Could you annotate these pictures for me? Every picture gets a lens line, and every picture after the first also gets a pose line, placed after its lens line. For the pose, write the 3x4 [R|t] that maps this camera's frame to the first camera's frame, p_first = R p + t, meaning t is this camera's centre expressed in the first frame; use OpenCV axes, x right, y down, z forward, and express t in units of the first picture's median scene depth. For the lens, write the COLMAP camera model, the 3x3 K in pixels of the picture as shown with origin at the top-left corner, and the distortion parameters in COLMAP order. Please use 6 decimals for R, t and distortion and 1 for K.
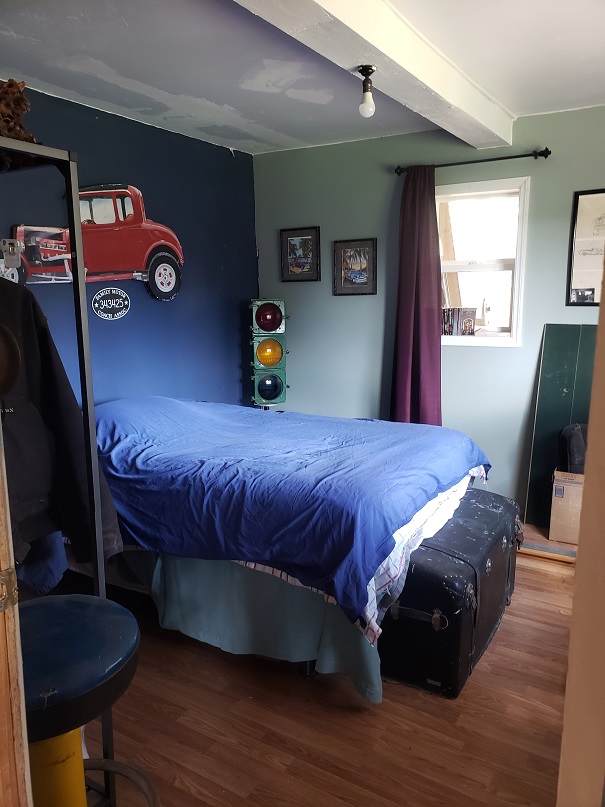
lens RADIAL K [[620.9, 0, 302.5], [0, 620.9, 403.5], [0, 0, 1]] dist [0.035856, -0.007840]
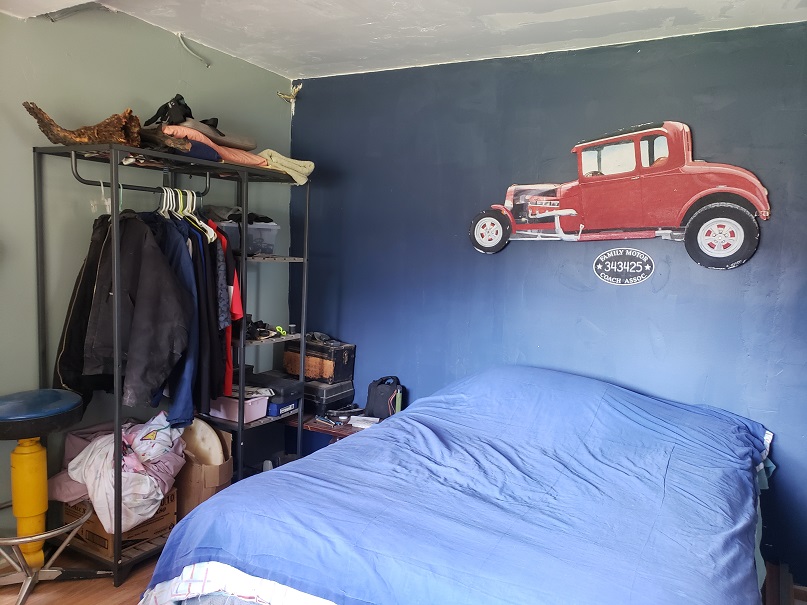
lens RADIAL K [[620.9, 0, 409.3], [0, 620.9, 316.2], [0, 0, 1]] dist [0.035856, -0.007840]
pose [[0.063589, 0.124586, -0.990169, 0.531516], [-0.224645, 0.968500, 0.107433, -0.125644], [0.972364, 0.215605, 0.089574, 0.684016]]
